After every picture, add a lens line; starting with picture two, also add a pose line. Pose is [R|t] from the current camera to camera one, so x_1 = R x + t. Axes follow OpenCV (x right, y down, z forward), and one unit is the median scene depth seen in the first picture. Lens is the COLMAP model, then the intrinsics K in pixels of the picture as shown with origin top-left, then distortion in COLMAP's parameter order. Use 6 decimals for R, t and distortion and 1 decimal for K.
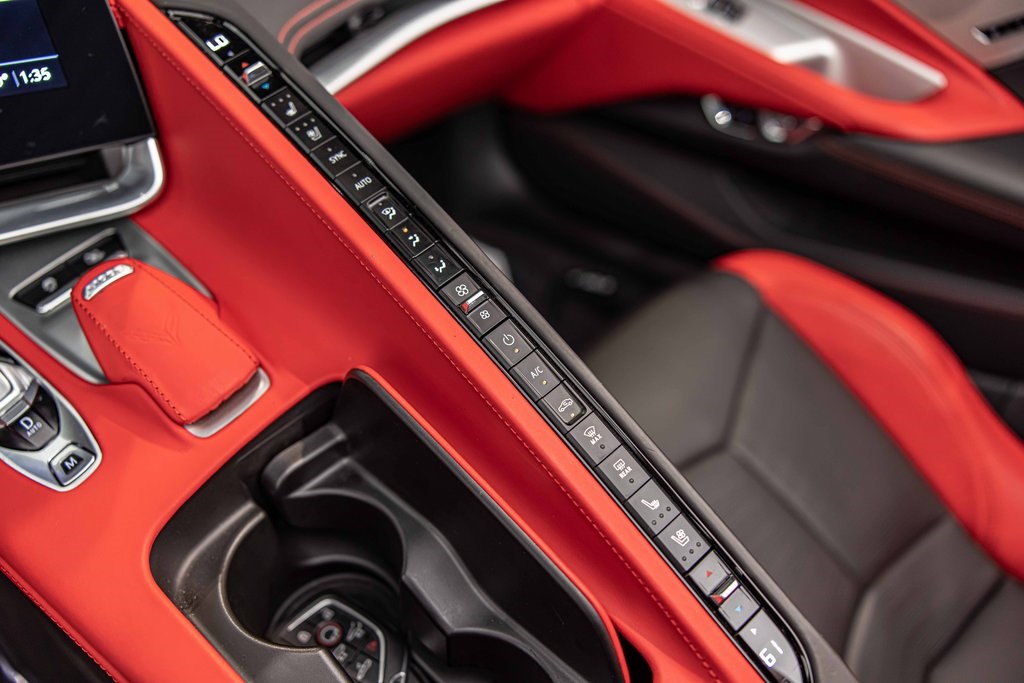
lens RADIAL K [[753.4, 0, 512.0], [0, 753.4, 341.5], [0, 0, 1]] dist [-0.006409, 0.001538]
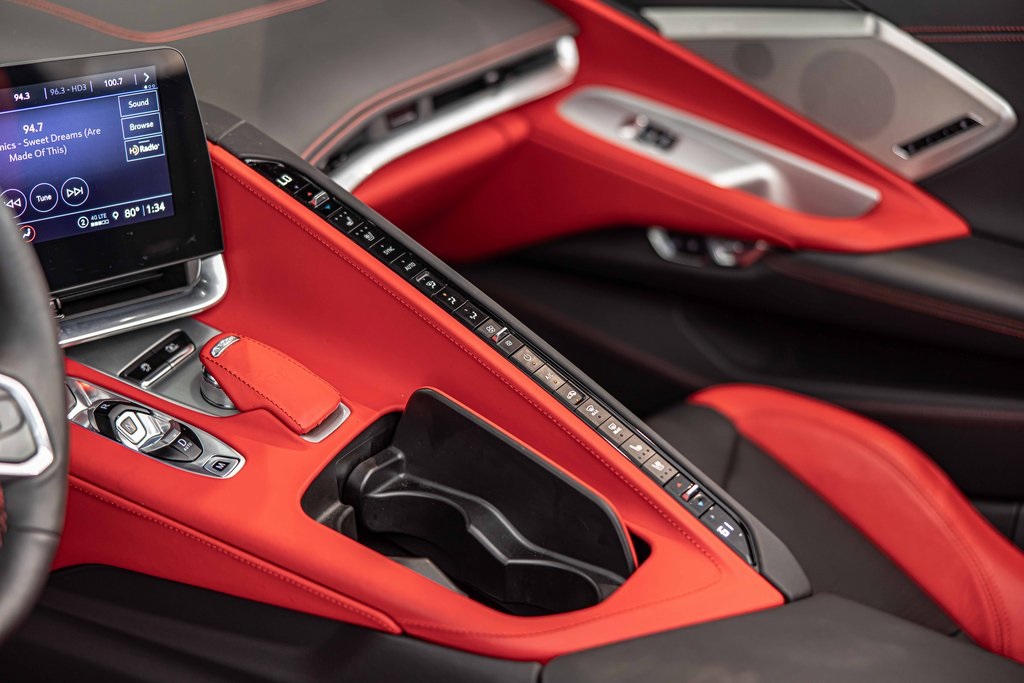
lens RADIAL K [[1767.5, 0, 512.0], [0, 1767.5, 341.5], [0, 0, 1]] dist [0.017371, 0.065546]
pose [[0.987337, -0.059158, 0.147194, -0.487062], [0.100643, 0.950817, -0.292946, 0.879901], [-0.122625, 0.304050, 0.944731, -2.031976]]
